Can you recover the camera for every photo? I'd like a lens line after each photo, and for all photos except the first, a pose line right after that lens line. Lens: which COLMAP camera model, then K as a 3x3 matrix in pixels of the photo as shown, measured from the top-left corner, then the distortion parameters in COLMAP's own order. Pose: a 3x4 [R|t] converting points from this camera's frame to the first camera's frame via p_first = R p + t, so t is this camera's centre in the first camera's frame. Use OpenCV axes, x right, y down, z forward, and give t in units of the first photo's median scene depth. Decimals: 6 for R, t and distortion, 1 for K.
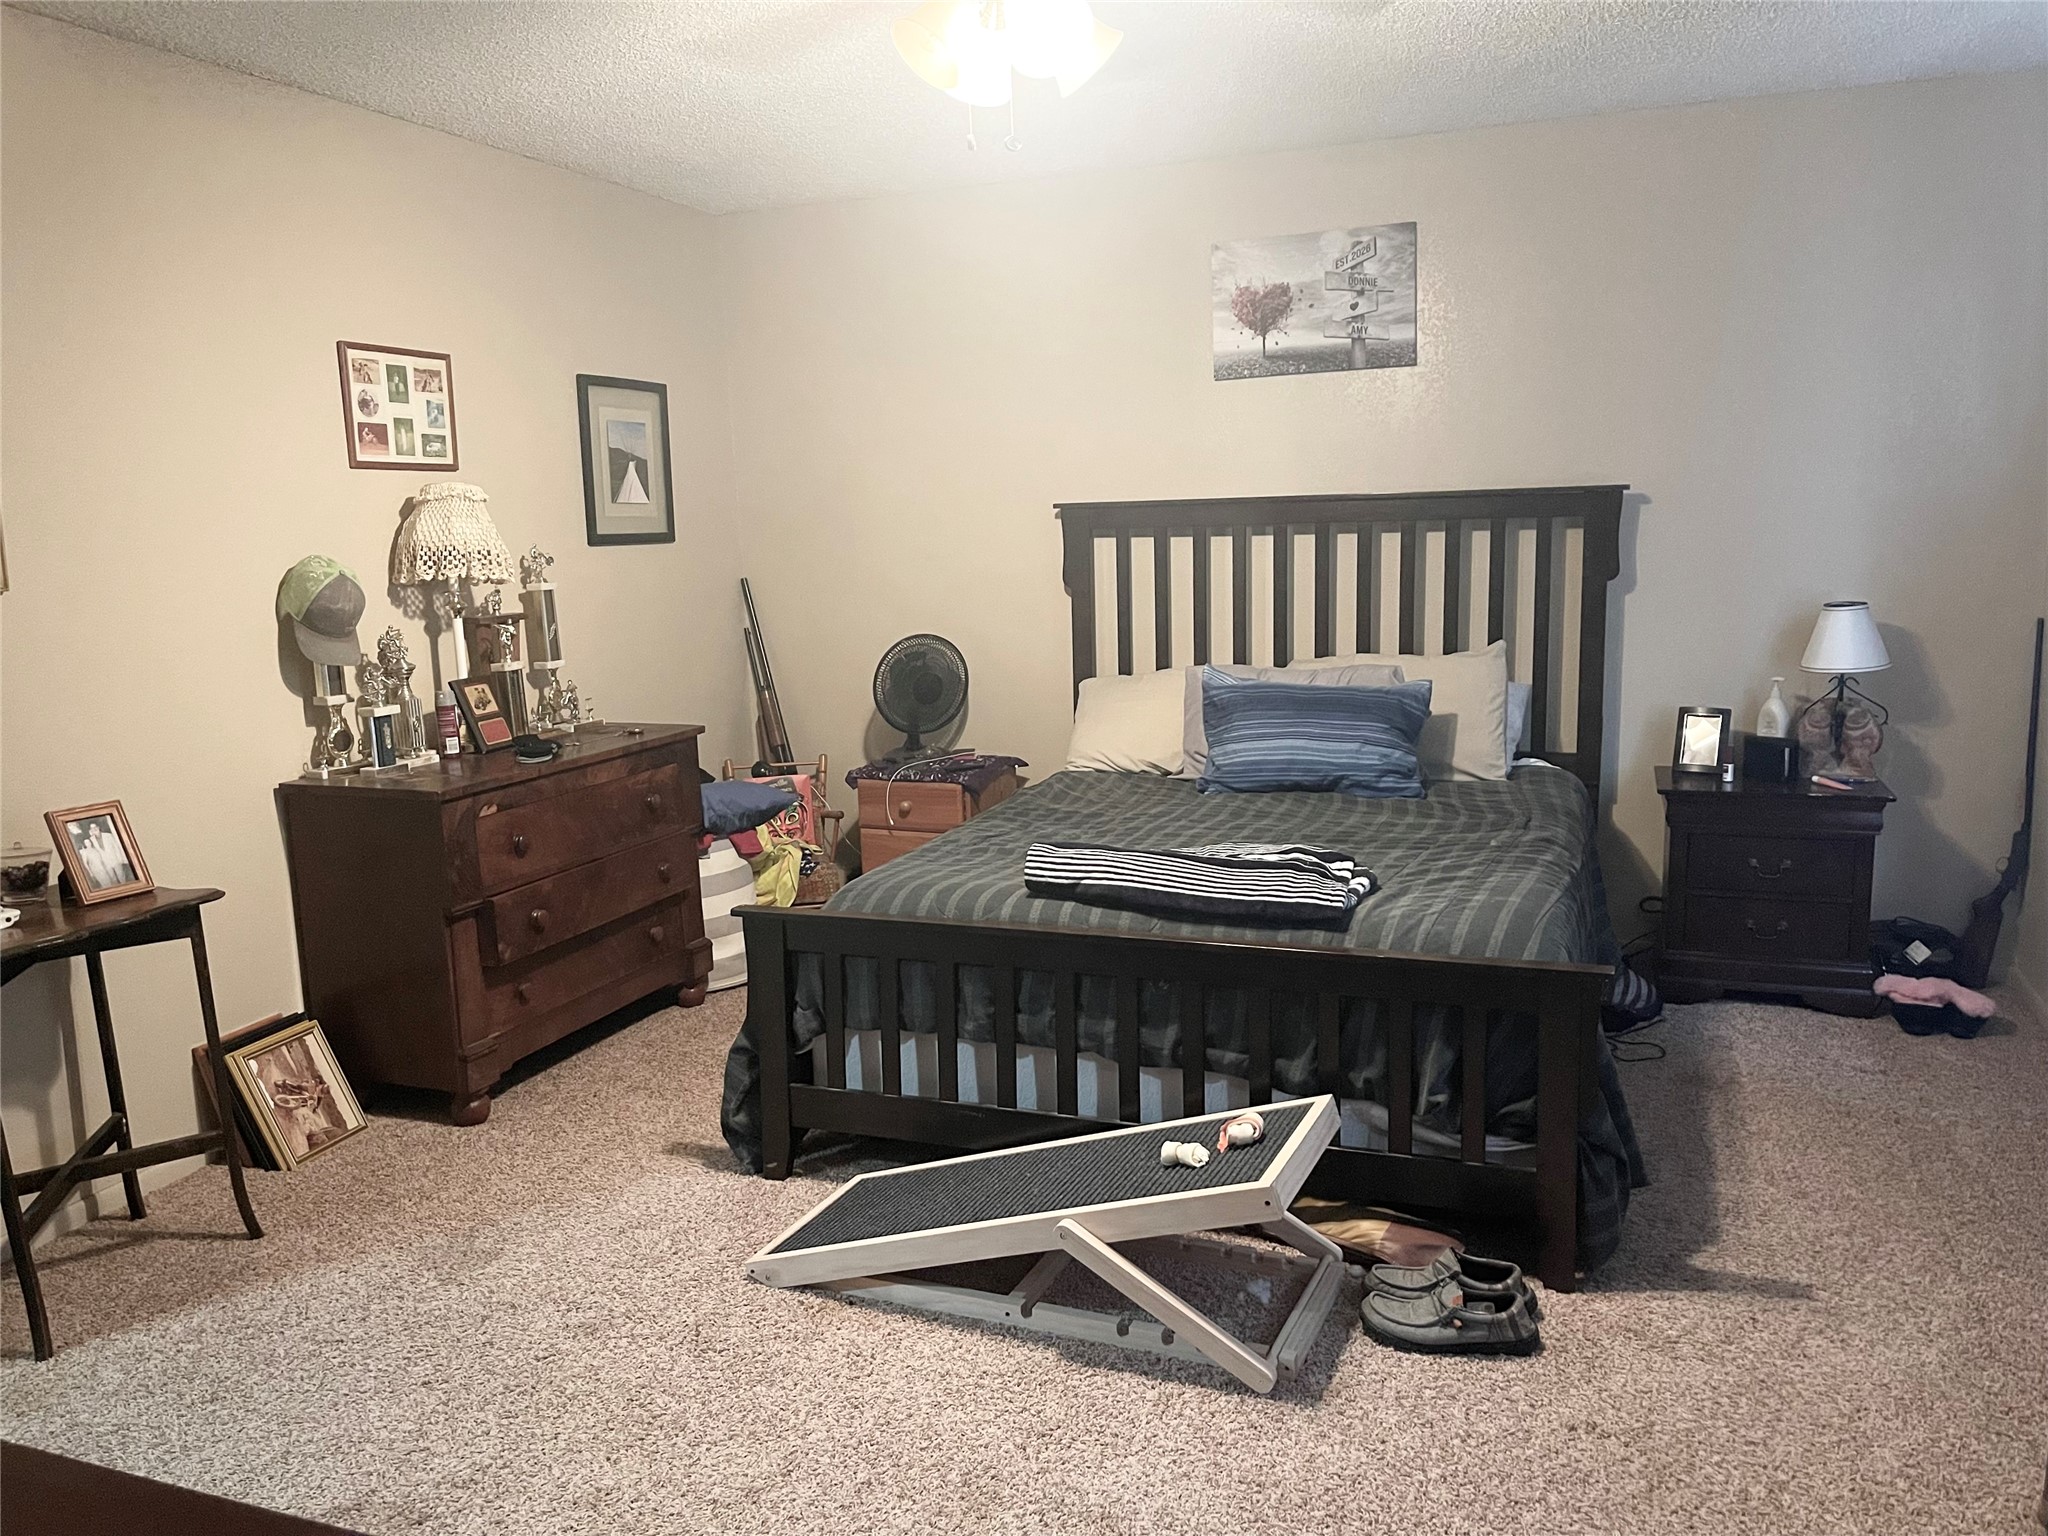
lens RADIAL K [[1553.4, 0, 1026.8], [0, 1553.4, 786.6], [0, 0, 1]] dist [0.058792, -0.068670]
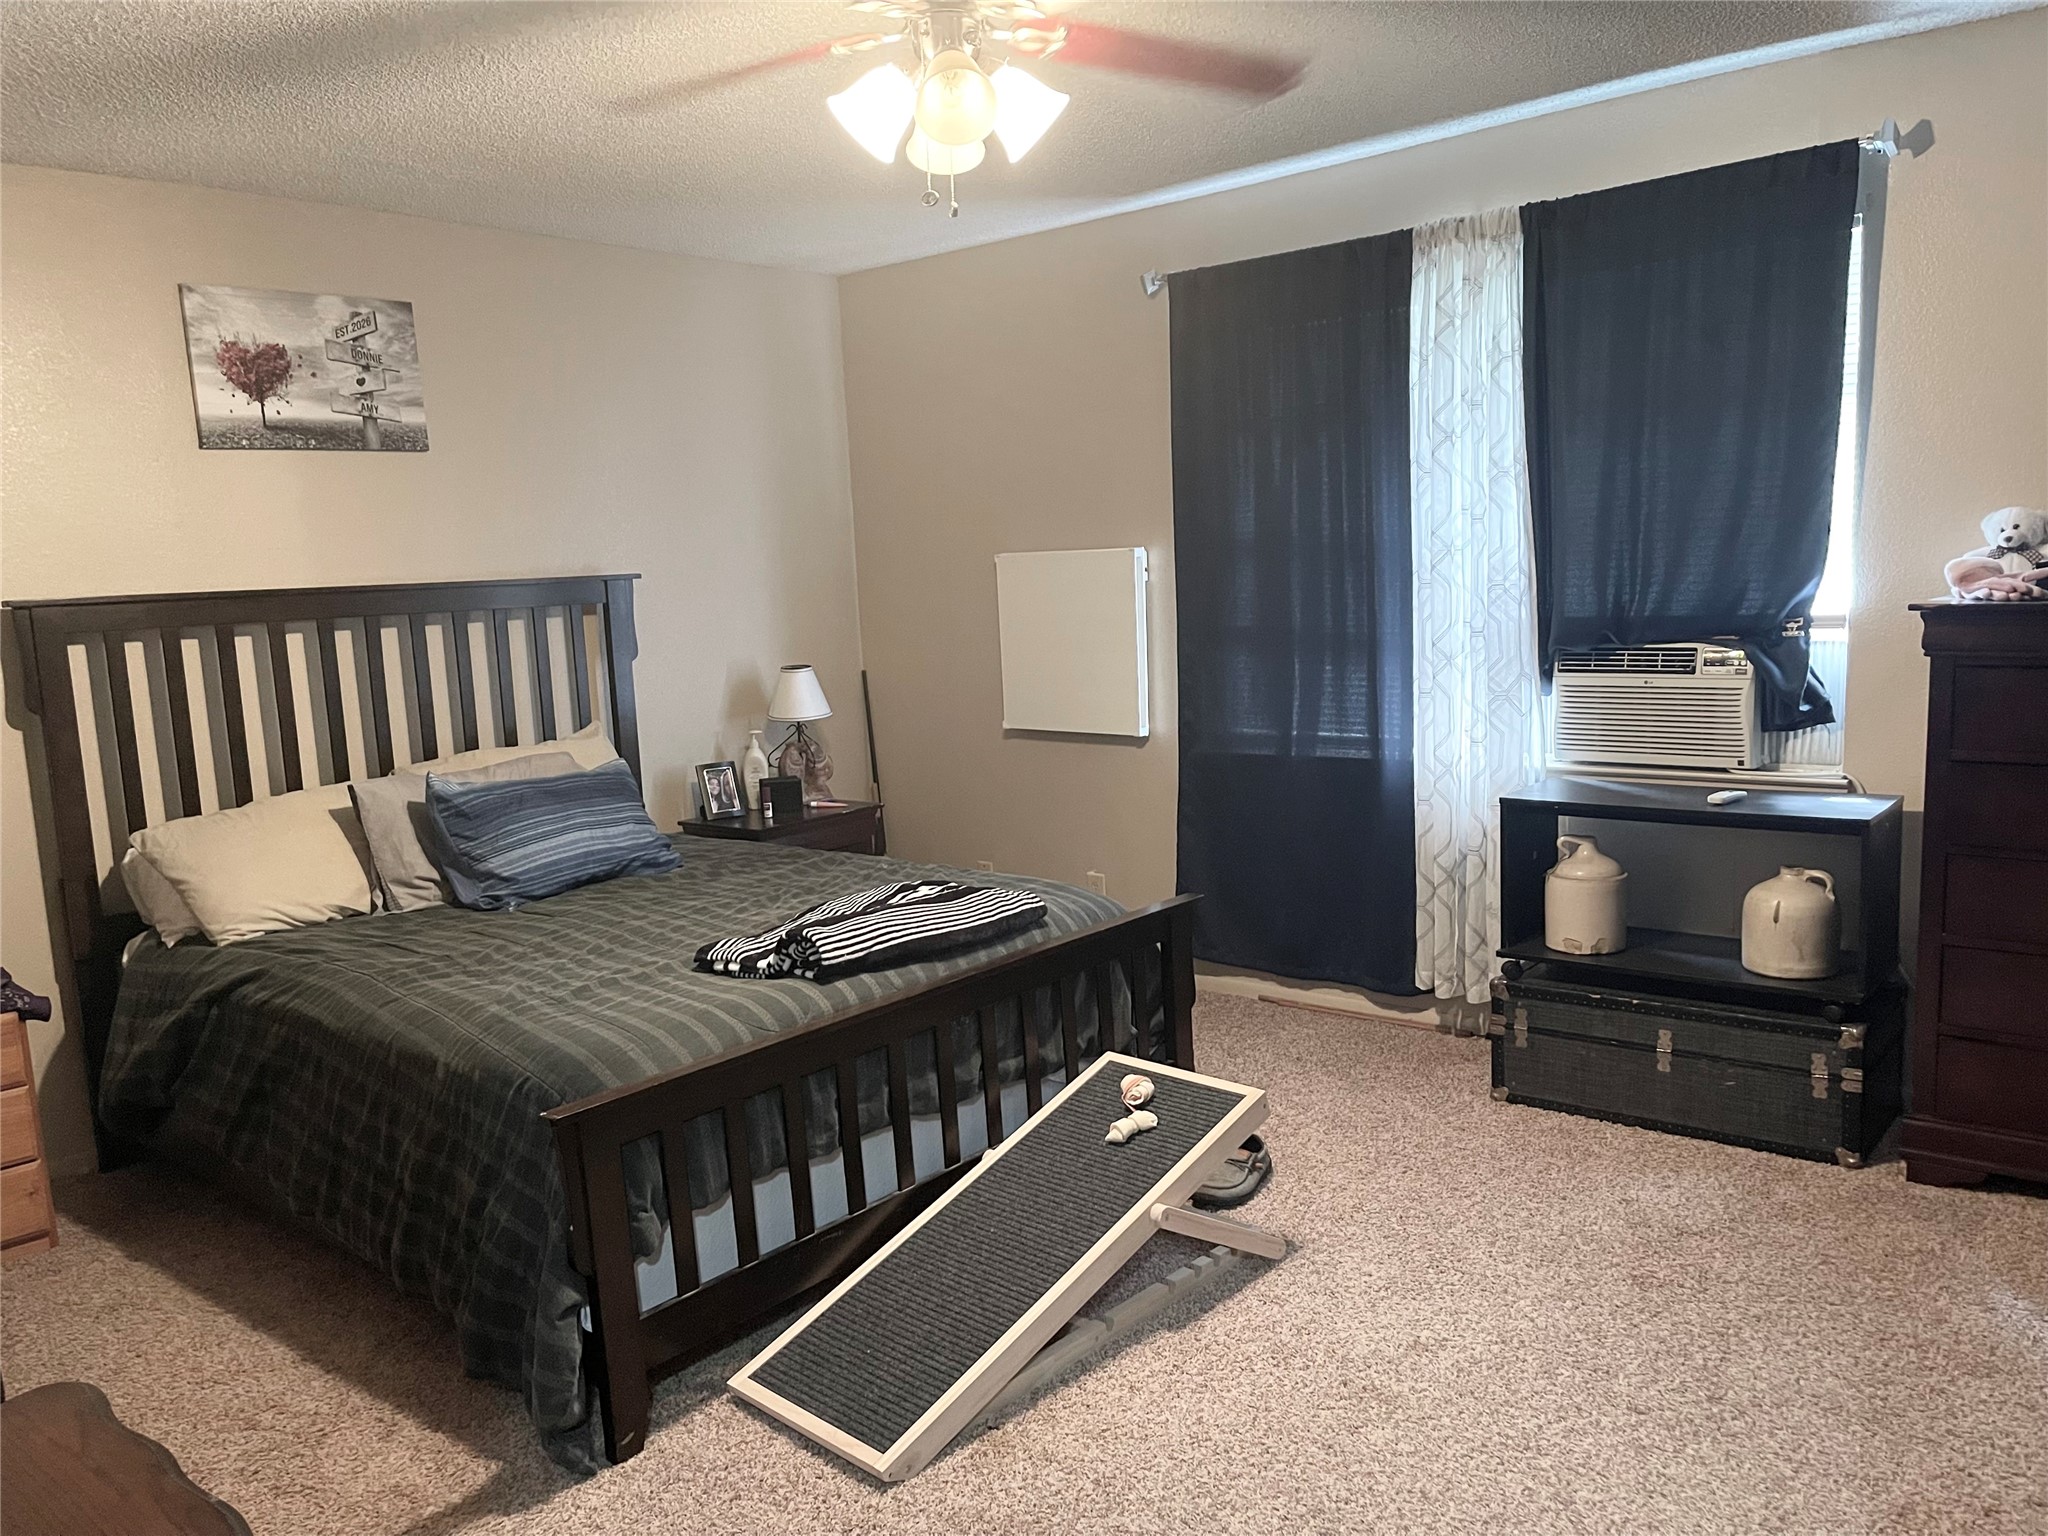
lens RADIAL K [[1553.4, 0, 1026.8], [0, 1553.4, 786.6], [0, 0, 1]] dist [0.058792, -0.068670]
pose [[0.337563, -0.122314, 0.933322, -0.545024], [0.204007, 0.977462, 0.054313, -0.046675], [-0.918930, 0.172070, 0.354907, 0.359372]]
